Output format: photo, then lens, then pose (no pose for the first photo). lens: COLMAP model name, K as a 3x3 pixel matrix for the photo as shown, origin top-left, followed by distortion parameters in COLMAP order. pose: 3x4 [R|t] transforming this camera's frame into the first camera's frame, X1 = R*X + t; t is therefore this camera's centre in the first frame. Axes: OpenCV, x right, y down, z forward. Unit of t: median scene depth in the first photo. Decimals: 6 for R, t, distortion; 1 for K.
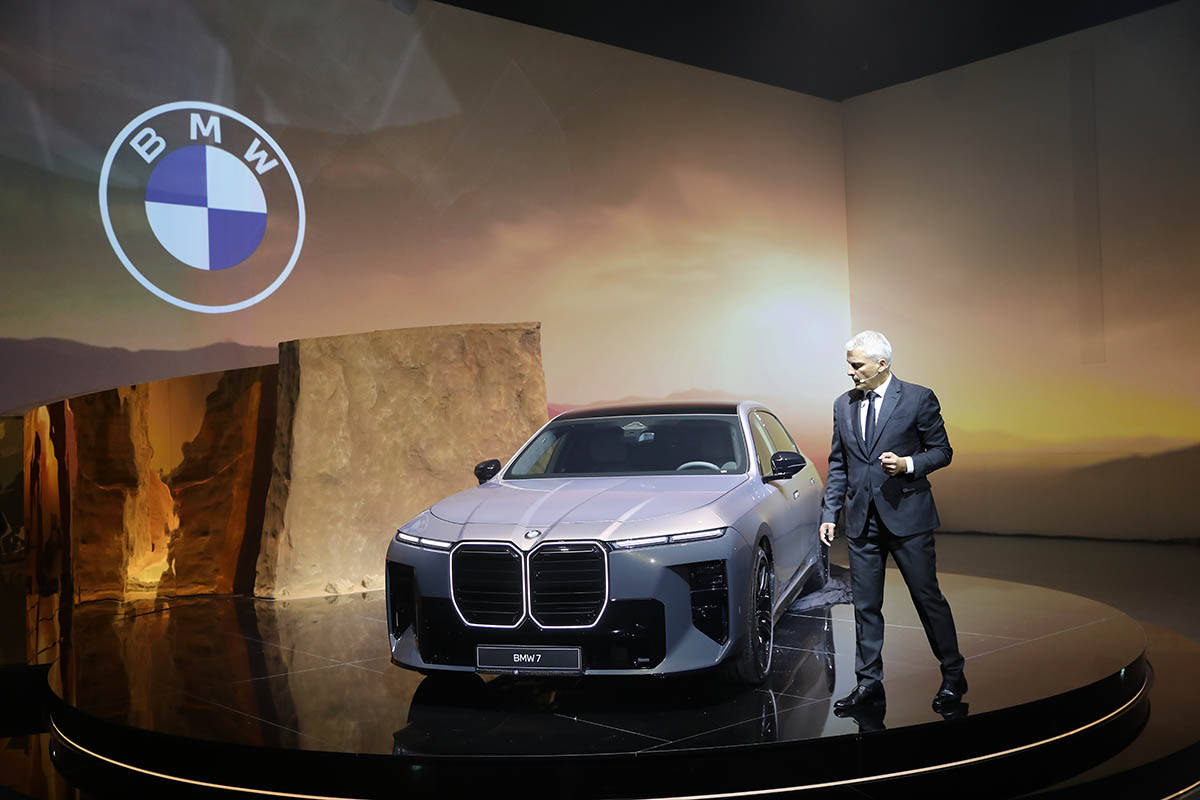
lens RADIAL K [[1205.7, 0, 607.4], [0, 1205.7, 396.0], [0, 0, 1]] dist [-0.004115, 0.000000]
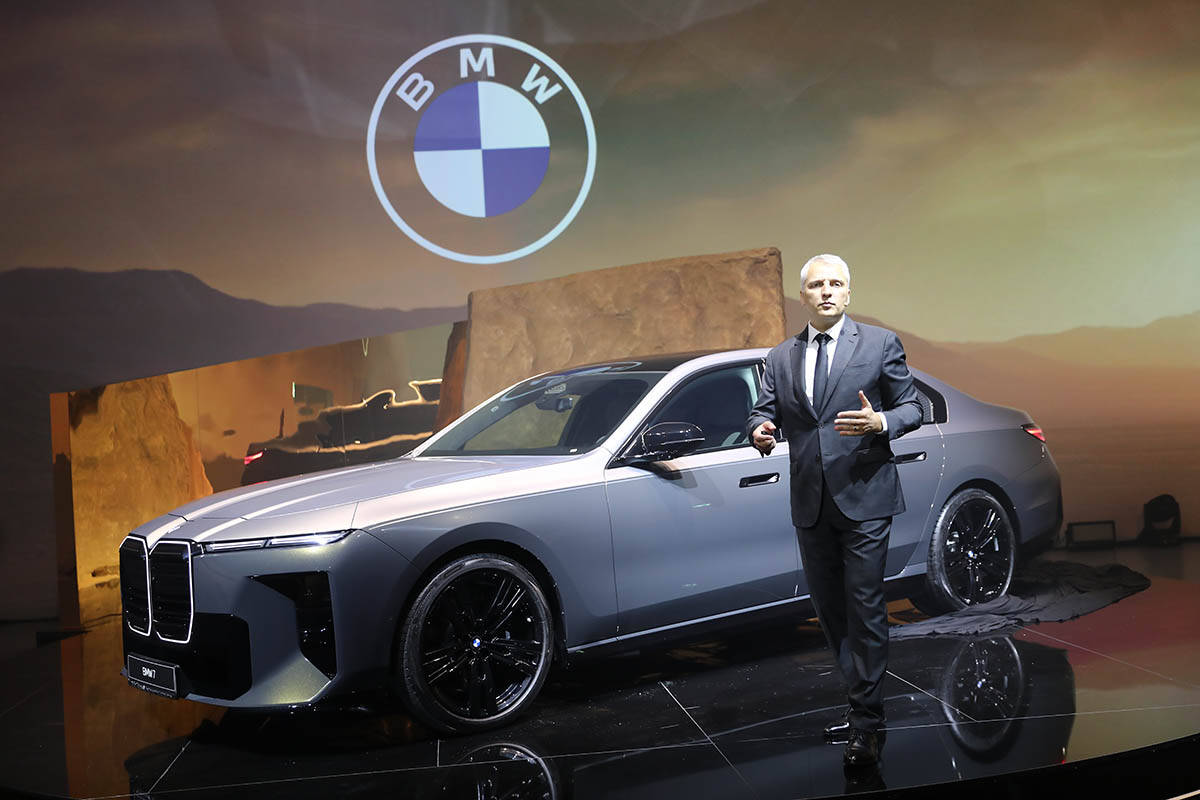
lens RADIAL K [[1398.8, 0, 602.9], [0, 1398.8, 391.5], [0, 0, 1]] dist [0.018619, 0.000000]
pose [[0.817872, -0.020258, -0.575043, 0.384241], [0.047517, 0.998344, 0.032411, -0.001537], [0.573434, -0.053833, 0.817481, 0.179706]]
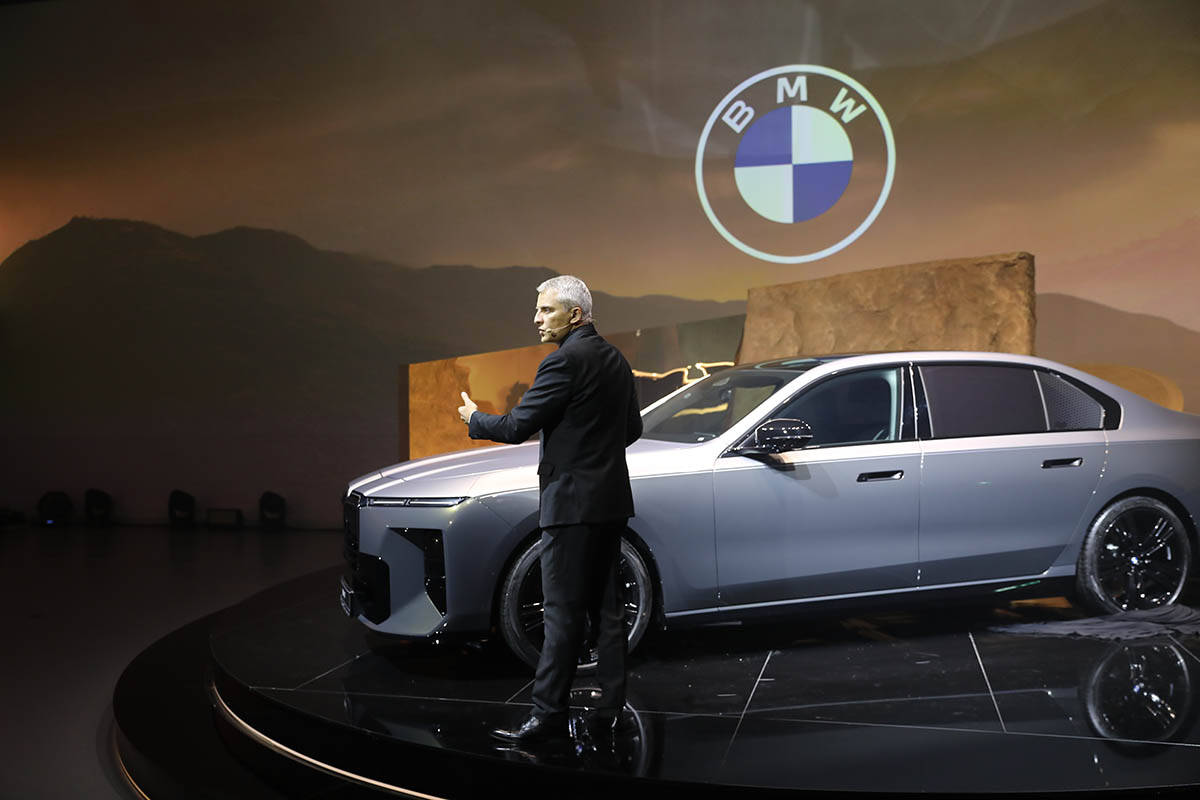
lens RADIAL K [[1148.6, 0, 587.9], [0, 1148.6, 392.6], [0, 0, 1]] dist [0.000494, 0.000000]
pose [[0.554204, 0.030145, -0.831835, 0.455477], [0.019571, 0.998596, 0.049227, -0.008038], [0.832151, -0.043562, 0.552836, 0.296342]]
